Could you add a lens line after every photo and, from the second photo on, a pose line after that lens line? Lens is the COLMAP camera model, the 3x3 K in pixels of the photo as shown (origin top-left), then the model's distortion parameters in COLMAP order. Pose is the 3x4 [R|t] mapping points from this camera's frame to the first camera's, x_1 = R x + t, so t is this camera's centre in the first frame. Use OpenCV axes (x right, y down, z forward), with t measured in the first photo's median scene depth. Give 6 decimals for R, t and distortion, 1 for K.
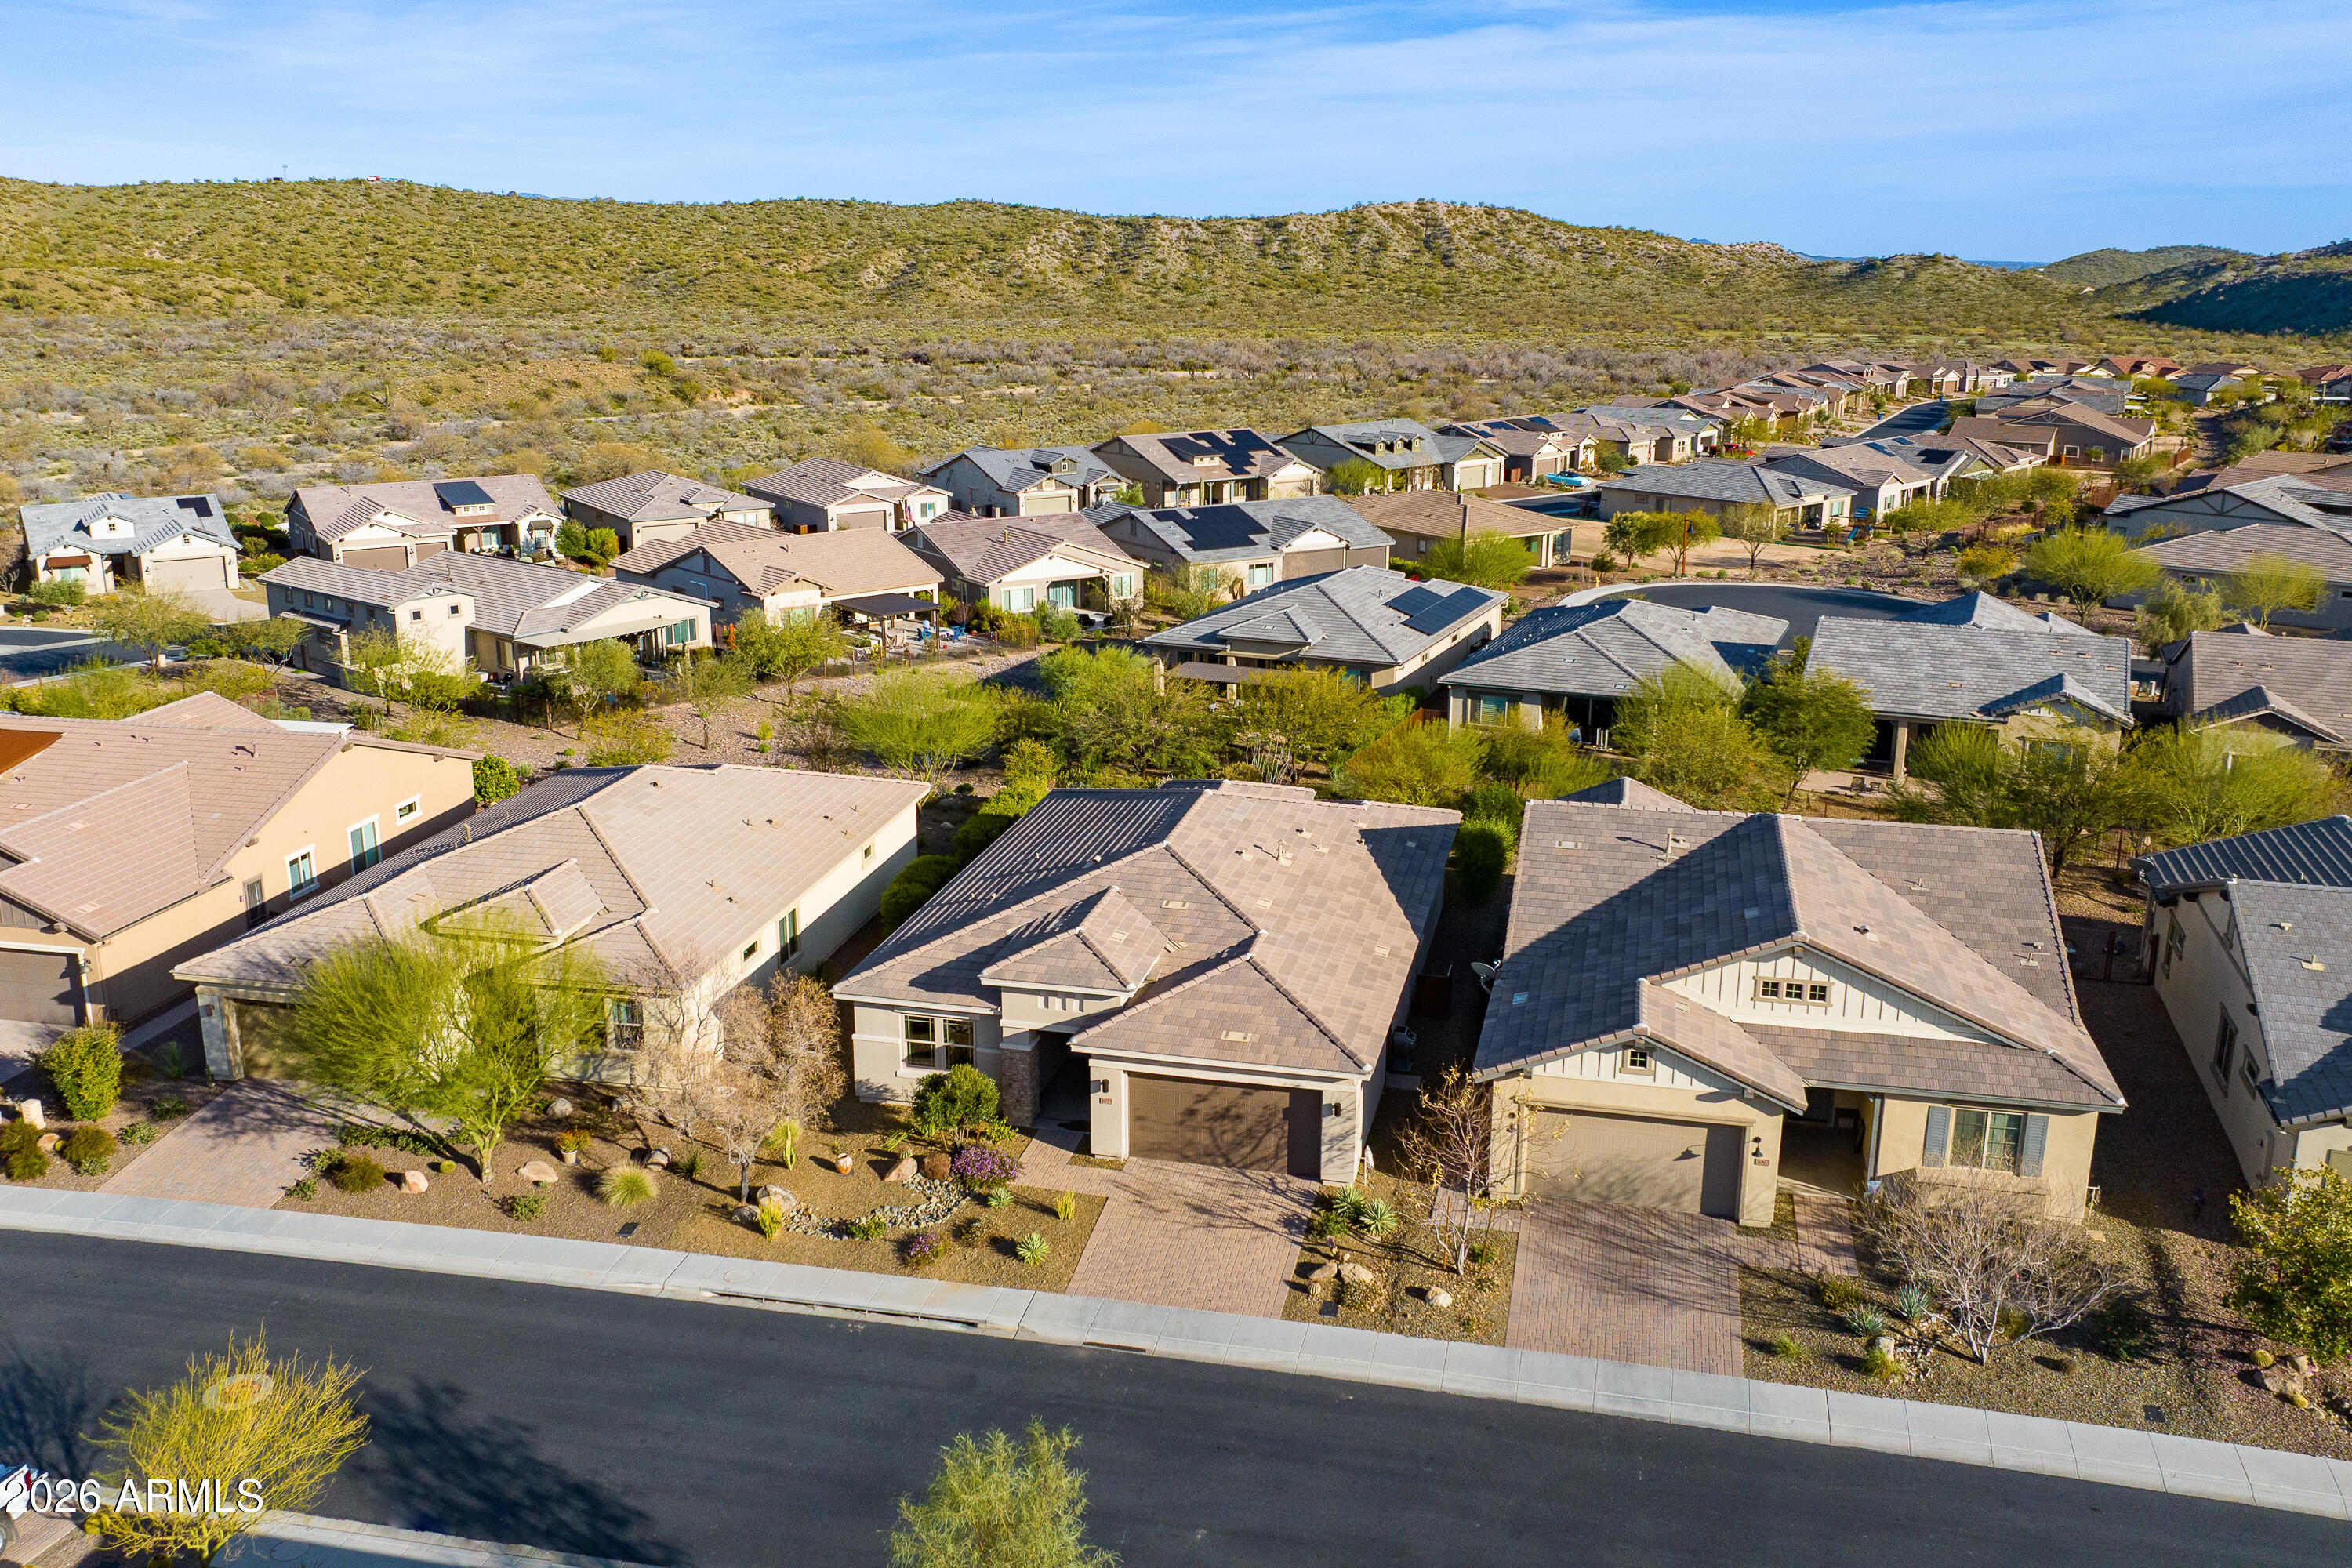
lens RADIAL K [[1963.8, 0, 1167.5], [0, 1963.8, 793.1], [0, 0, 1]] dist [-0.013571, -0.026215]
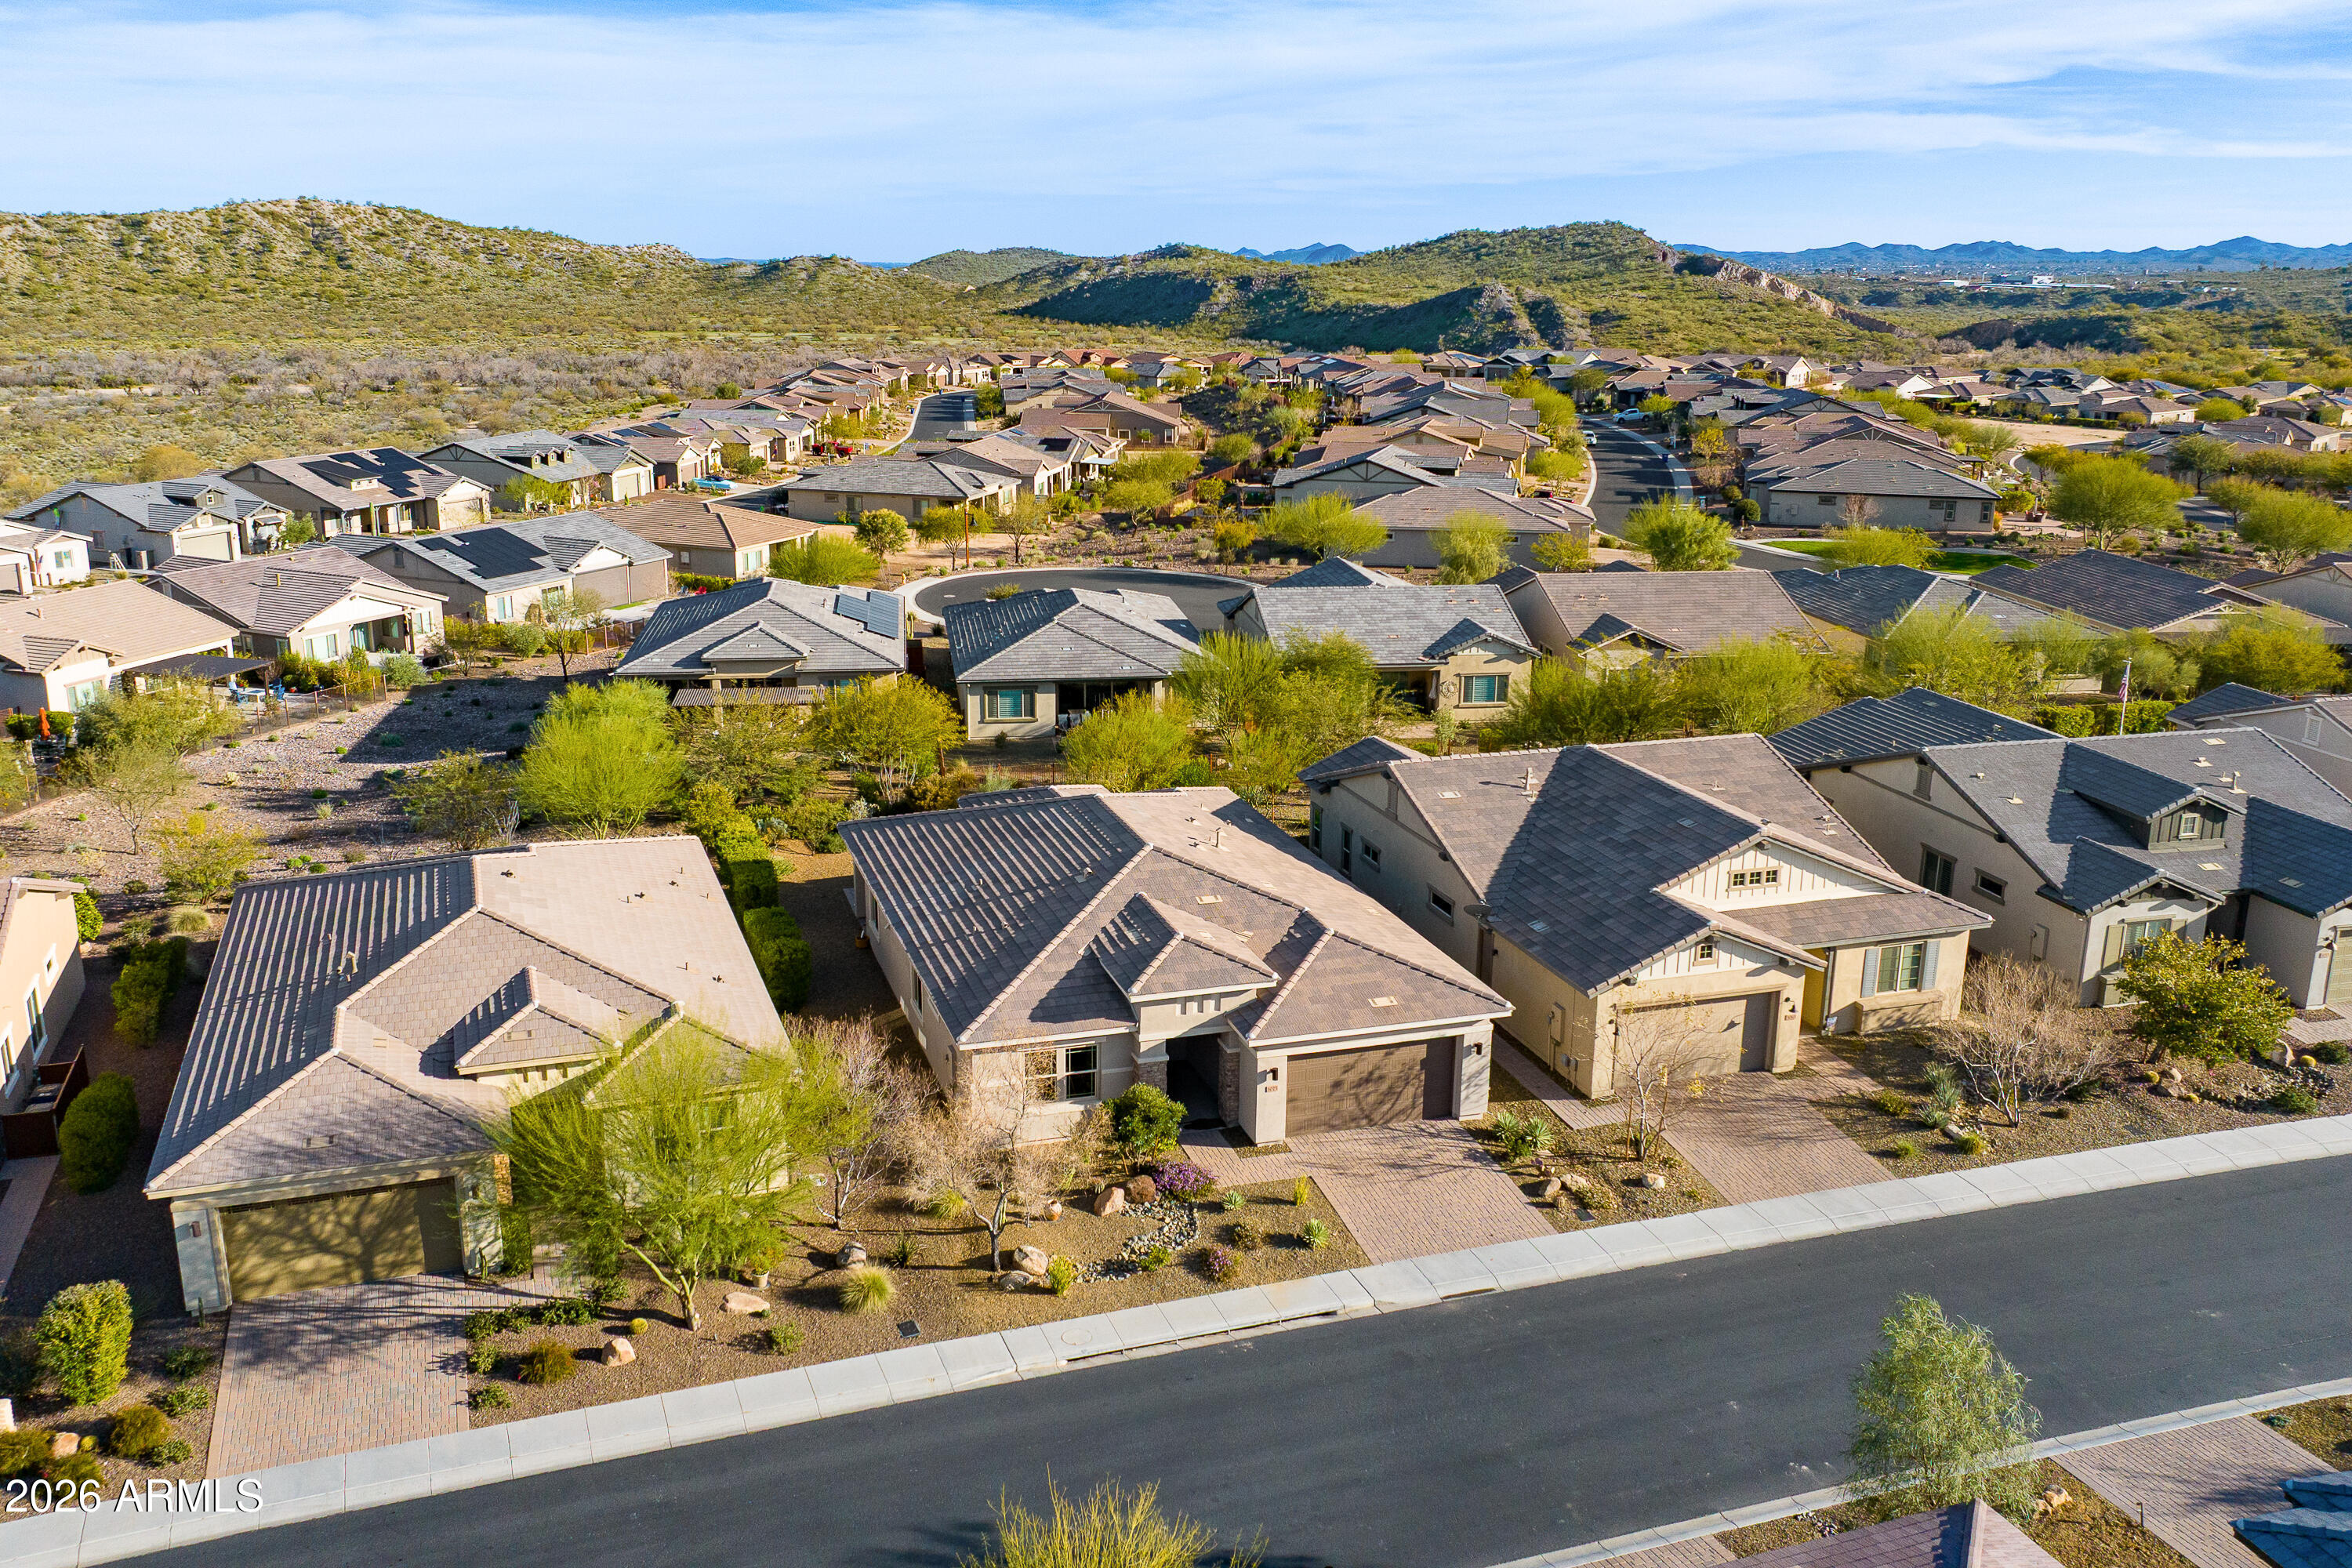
lens RADIAL K [[1963.8, 0, 1166.4], [0, 1963.8, 790.8], [0, 0, 1]] dist [-0.013571, -0.026215]
pose [[0.849711, -0.131729, 0.510528, -0.340938], [0.132433, 0.990568, 0.035172, -0.024799], [-0.510346, 0.037725, 0.859141, 0.076955]]
